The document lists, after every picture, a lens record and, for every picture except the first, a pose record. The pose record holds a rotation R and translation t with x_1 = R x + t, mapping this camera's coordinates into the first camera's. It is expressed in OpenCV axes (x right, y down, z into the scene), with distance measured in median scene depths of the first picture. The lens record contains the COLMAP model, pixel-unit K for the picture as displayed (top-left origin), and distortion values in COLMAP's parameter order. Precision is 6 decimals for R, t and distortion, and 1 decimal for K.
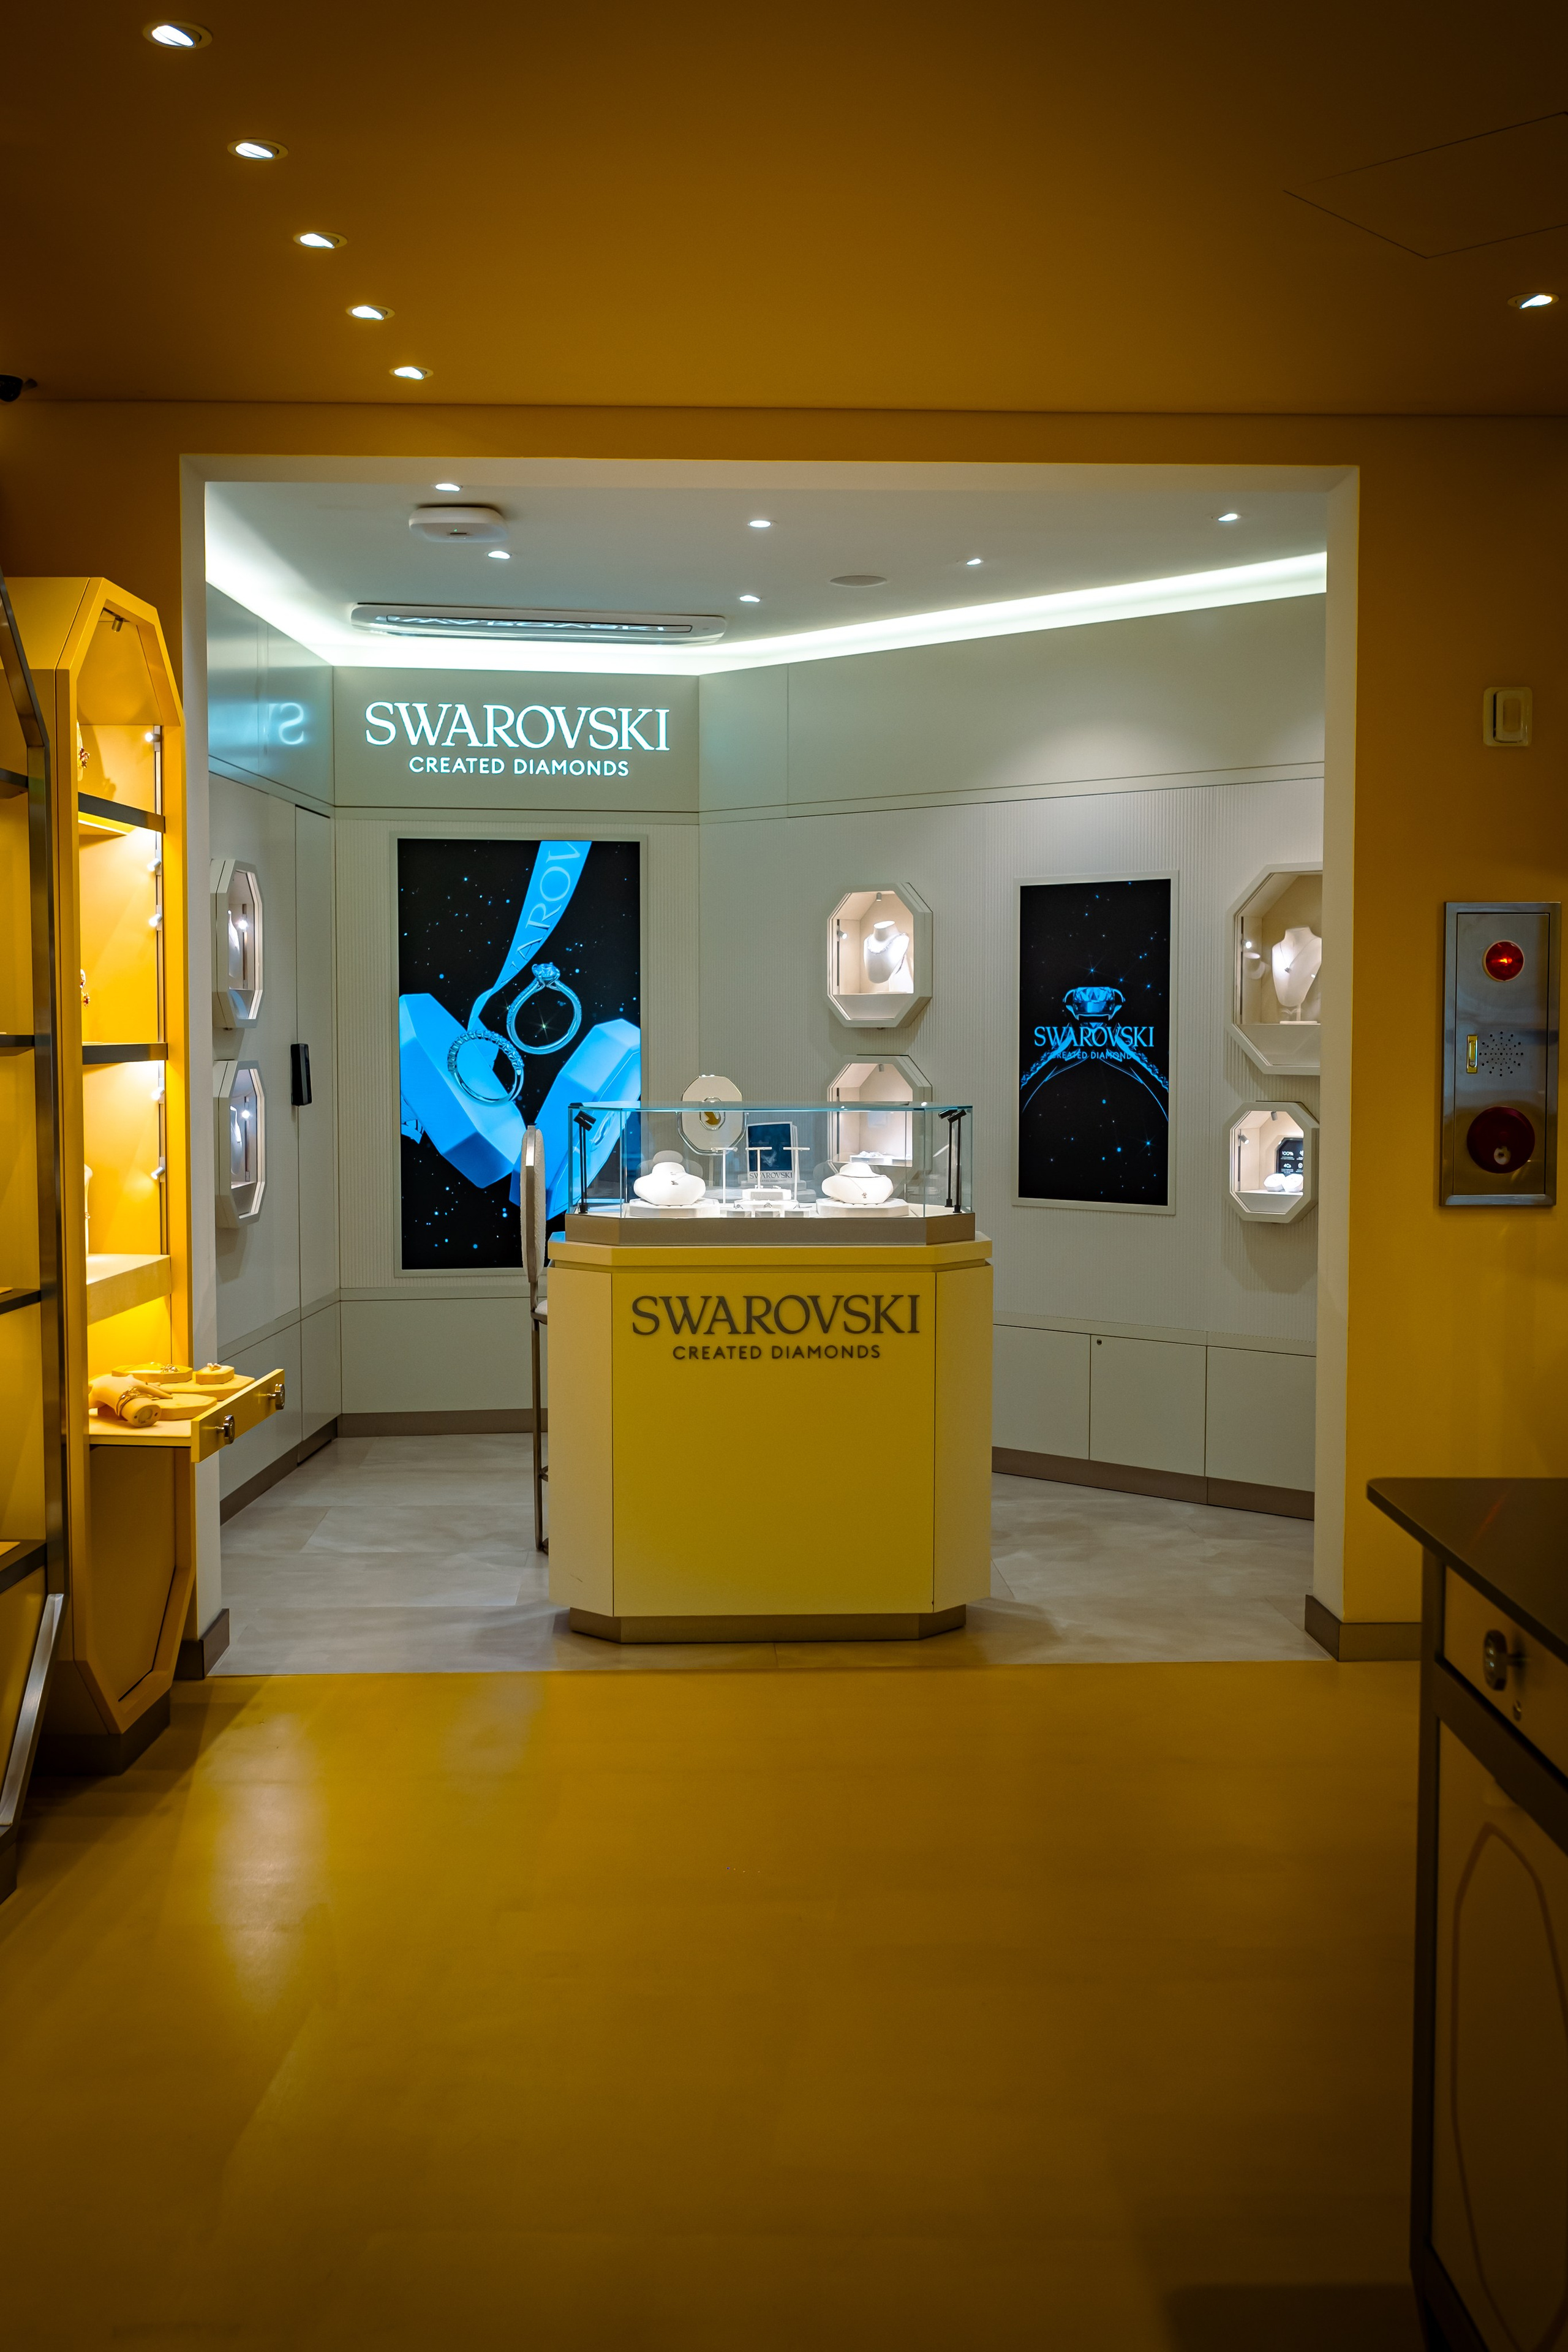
lens RADIAL K [[2362.1, 0, 787.2], [0, 2362.1, 1177.4], [0, 0, 1]] dist [0.005616, 0.000000]
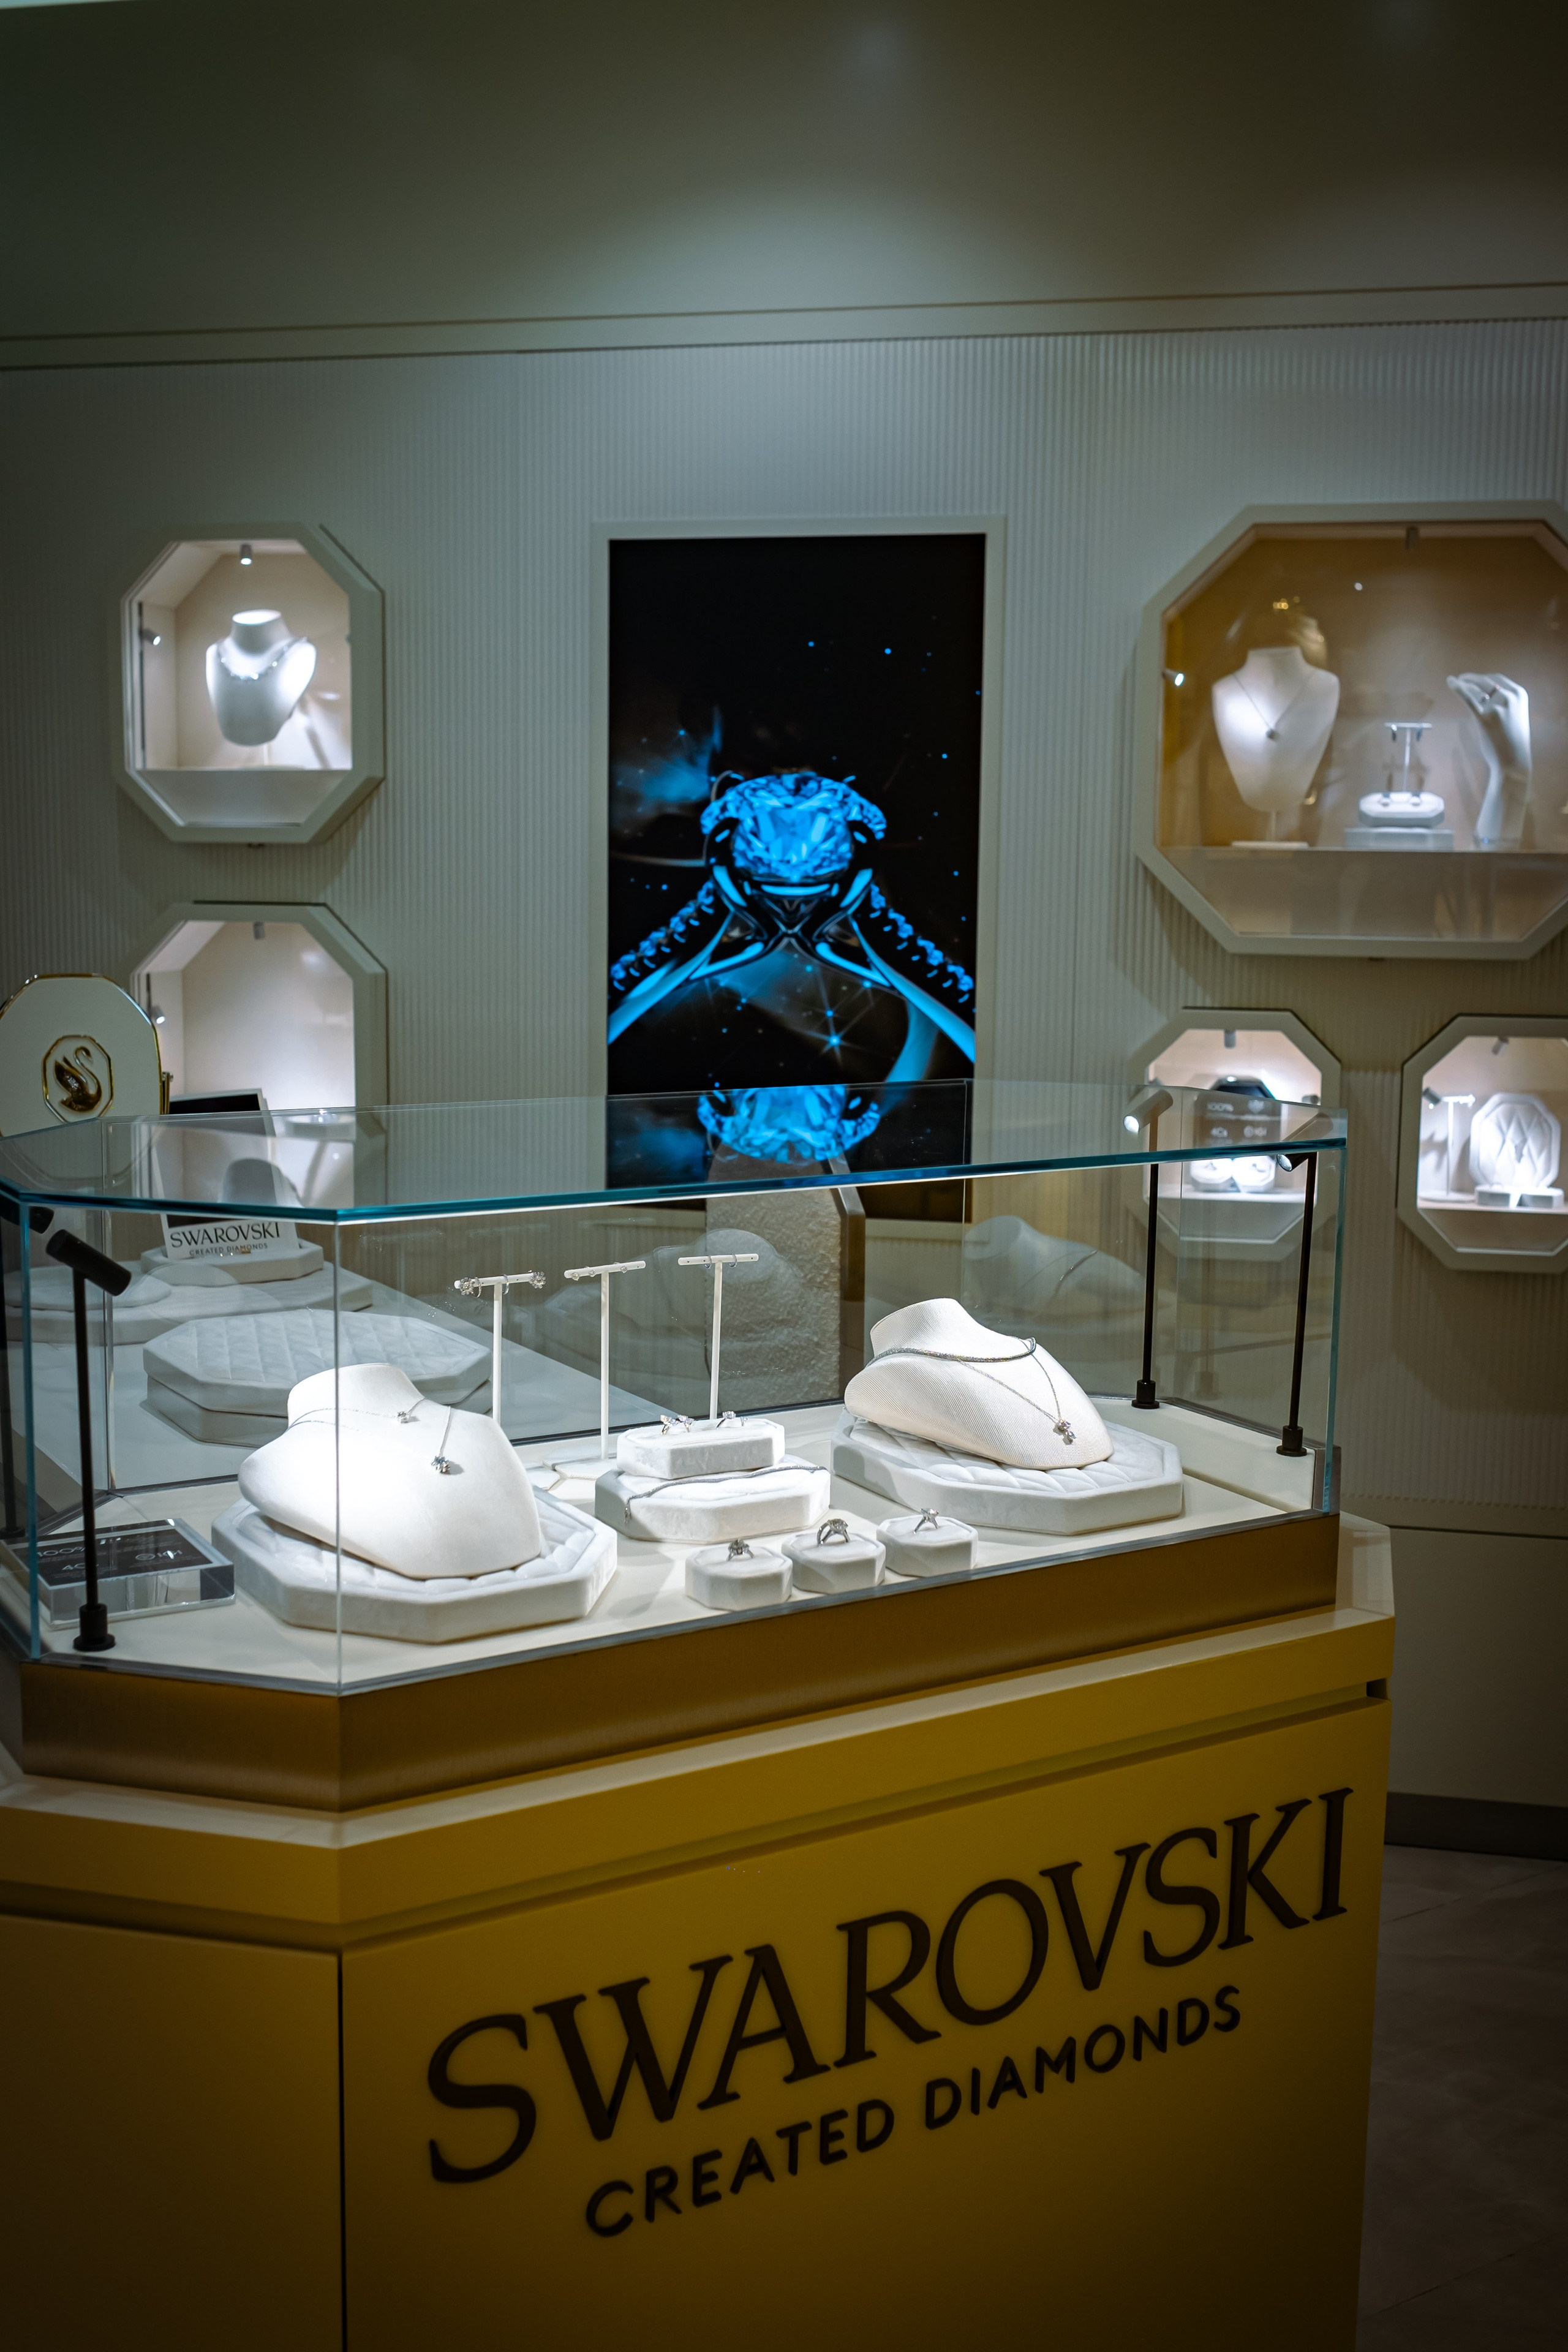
lens RADIAL K [[2362.1, 0, 781.0], [0, 2362.1, 1172.8], [0, 0, 1]] dist [0.005616, 0.000000]
pose [[0.874220, -0.055034, 0.482400, -0.140547], [0.018382, 0.996595, 0.080383, -0.049858], [-0.485181, -0.061405, 0.872255, 0.786458]]
